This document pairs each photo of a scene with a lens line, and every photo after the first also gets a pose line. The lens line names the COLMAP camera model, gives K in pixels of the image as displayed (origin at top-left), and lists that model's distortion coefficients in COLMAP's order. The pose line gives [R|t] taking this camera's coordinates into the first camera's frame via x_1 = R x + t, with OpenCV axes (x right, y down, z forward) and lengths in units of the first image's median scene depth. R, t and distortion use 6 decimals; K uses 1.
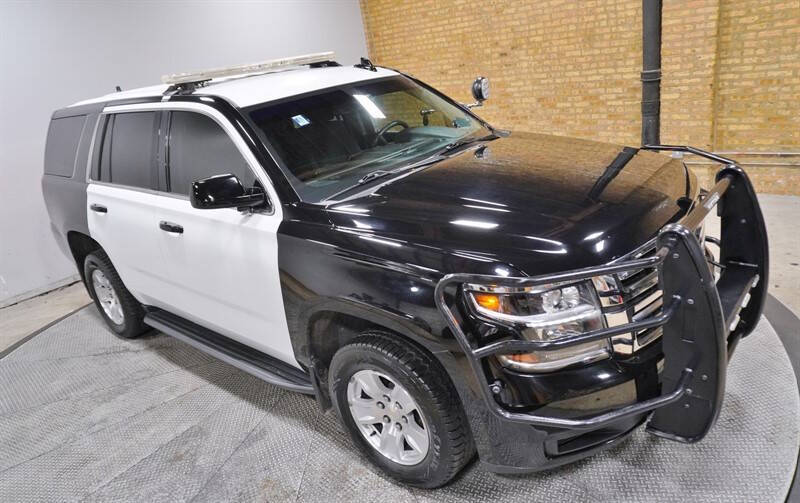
lens RADIAL K [[566.4, 0, 400.2], [0, 566.4, 258.4], [0, 0, 1]] dist [-0.008129, -0.000581]
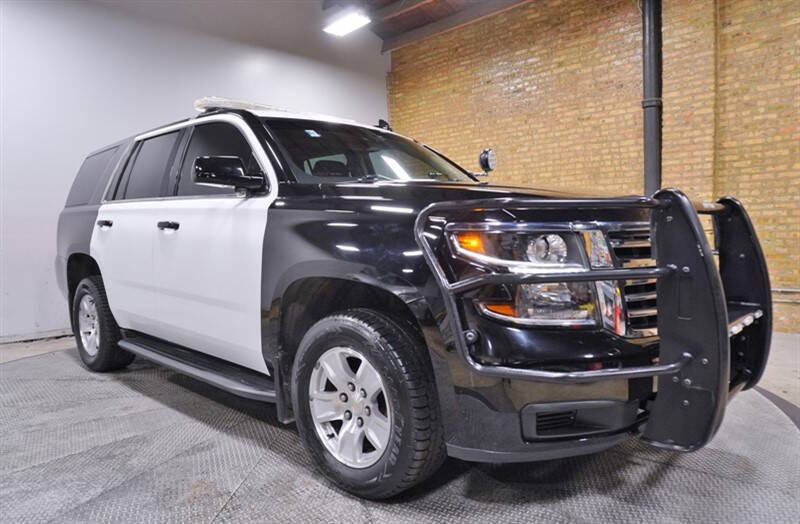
lens RADIAL K [[556.1, 0, 400.0], [0, 556.1, 262.0], [0, 0, 1]] dist [-0.020732, 0.008435]
pose [[0.991625, 0.124445, -0.034553, 0.038187], [-0.129104, 0.947693, -0.291908, 0.200505], [-0.003581, 0.293924, 0.955822, 0.063538]]
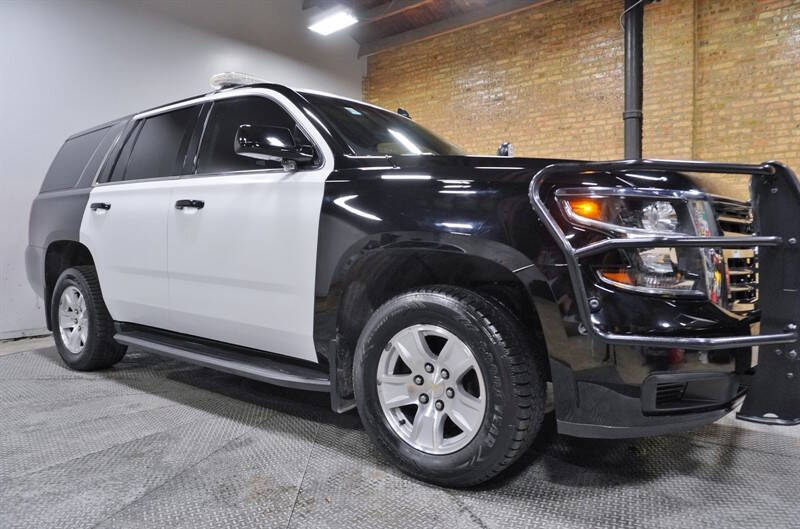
lens RADIAL K [[553.2, 0, 400.0], [0, 553.2, 264.5], [0, 0, 1]] dist [-0.038689, 0.027883]
pose [[0.987306, 0.141024, 0.073068, -0.097006], [-0.109631, 0.937963, -0.328949, 0.246449], [-0.114925, 0.316763, 0.941517, 0.119494]]
